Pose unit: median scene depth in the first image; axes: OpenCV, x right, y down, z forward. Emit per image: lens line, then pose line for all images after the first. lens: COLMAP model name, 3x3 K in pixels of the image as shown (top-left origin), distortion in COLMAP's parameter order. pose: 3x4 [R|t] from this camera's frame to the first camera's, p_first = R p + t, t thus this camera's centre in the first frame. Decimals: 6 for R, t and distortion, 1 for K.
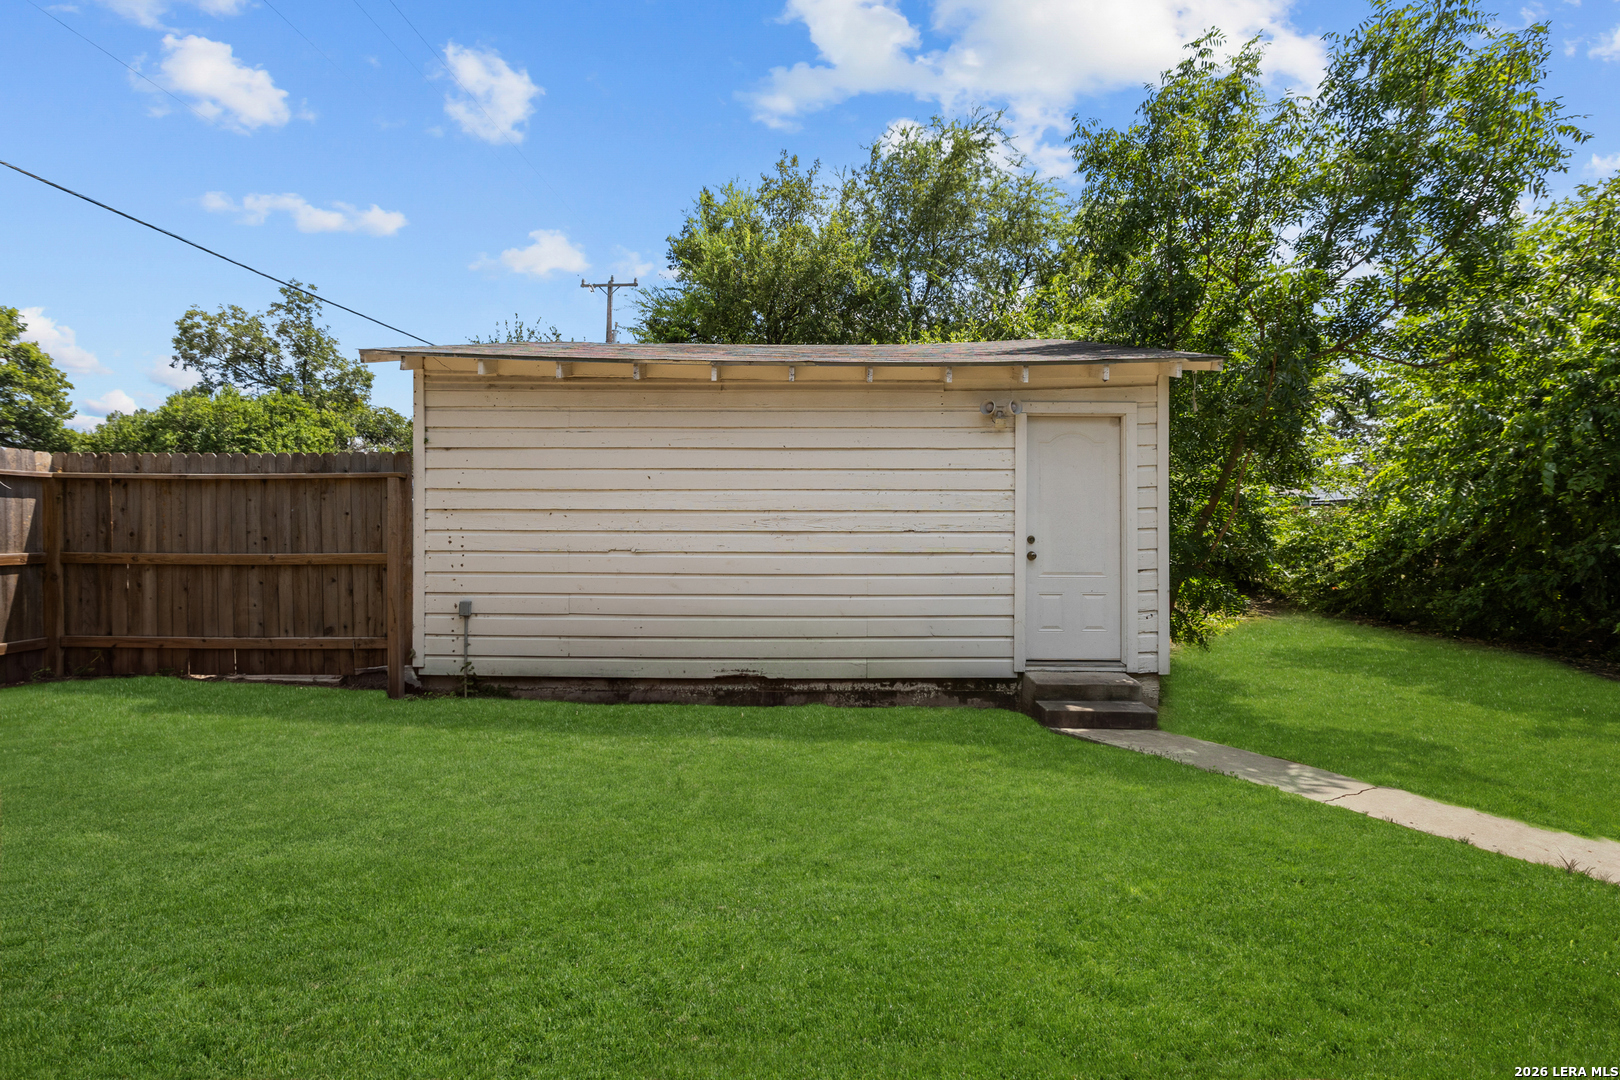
lens RADIAL K [[728.2, 0, 795.2], [0, 728.2, 526.9], [0, 0, 1]] dist [-0.000545, -0.000050]
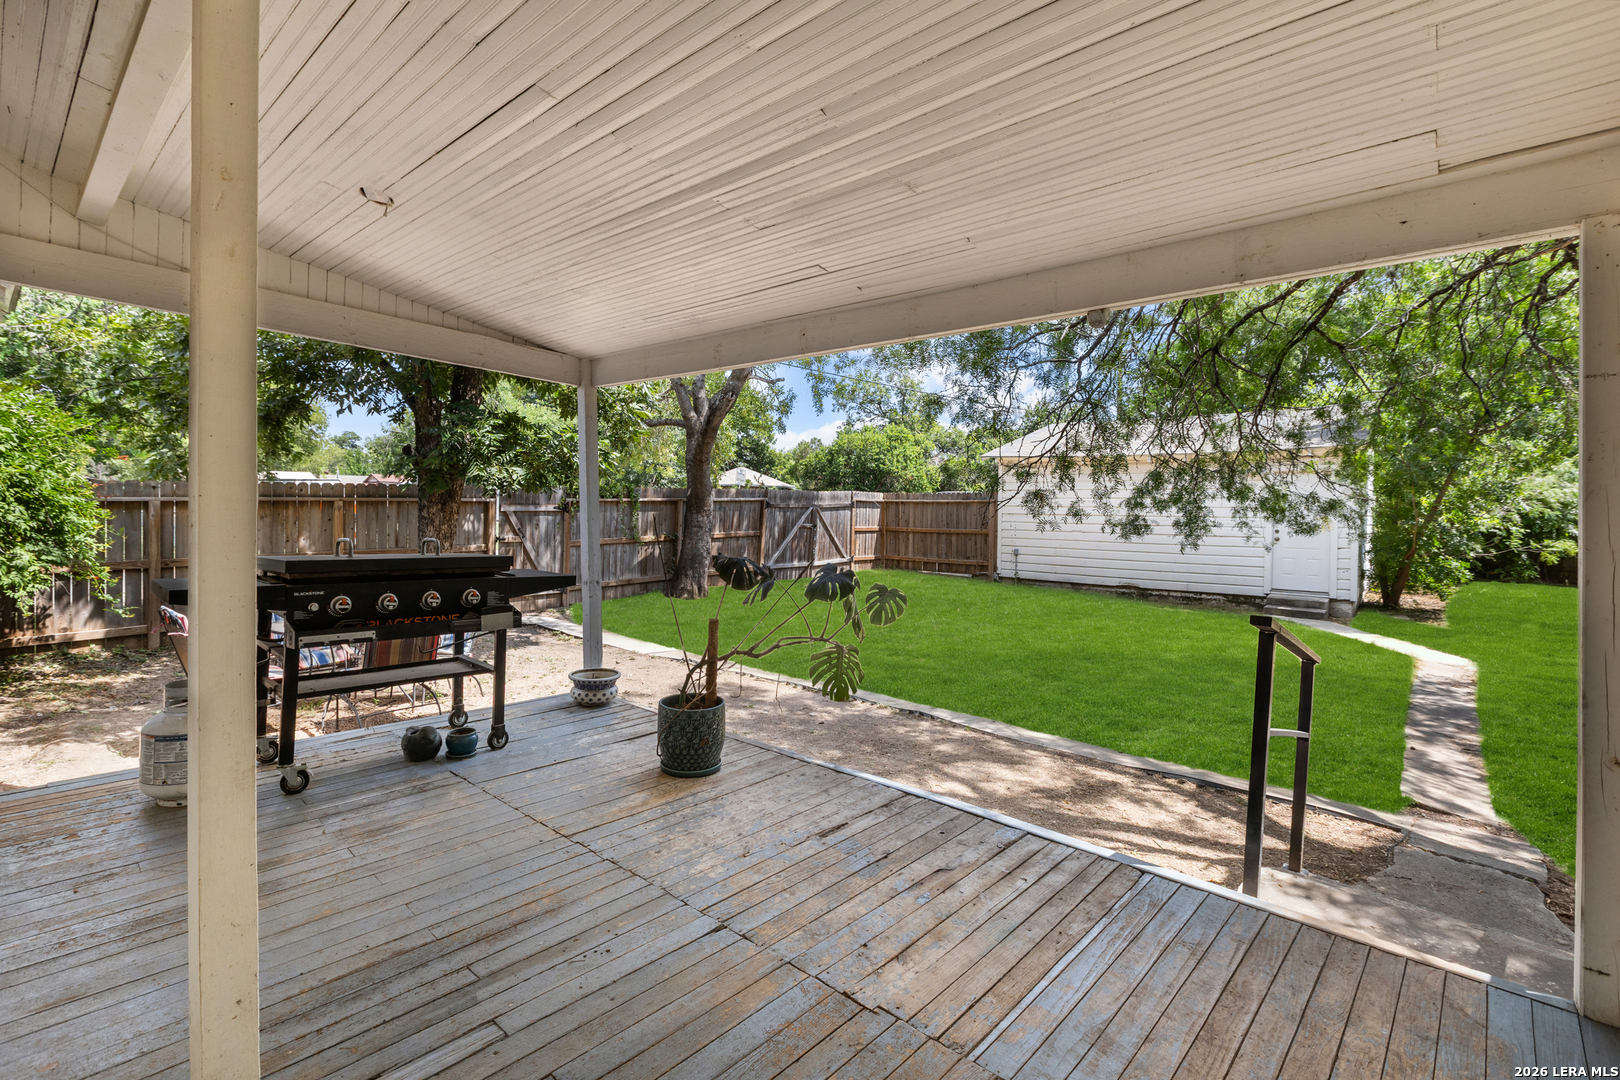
lens RADIAL K [[728.2, 0, 795.2], [0, 728.2, 526.9], [0, 0, 1]] dist [-0.000545, -0.000050]
pose [[0.763392, 0.022846, -0.645531, 0.619663], [-0.009661, 0.999666, 0.023954, -0.031583], [0.645863, -0.012050, 0.763358, -1.490107]]
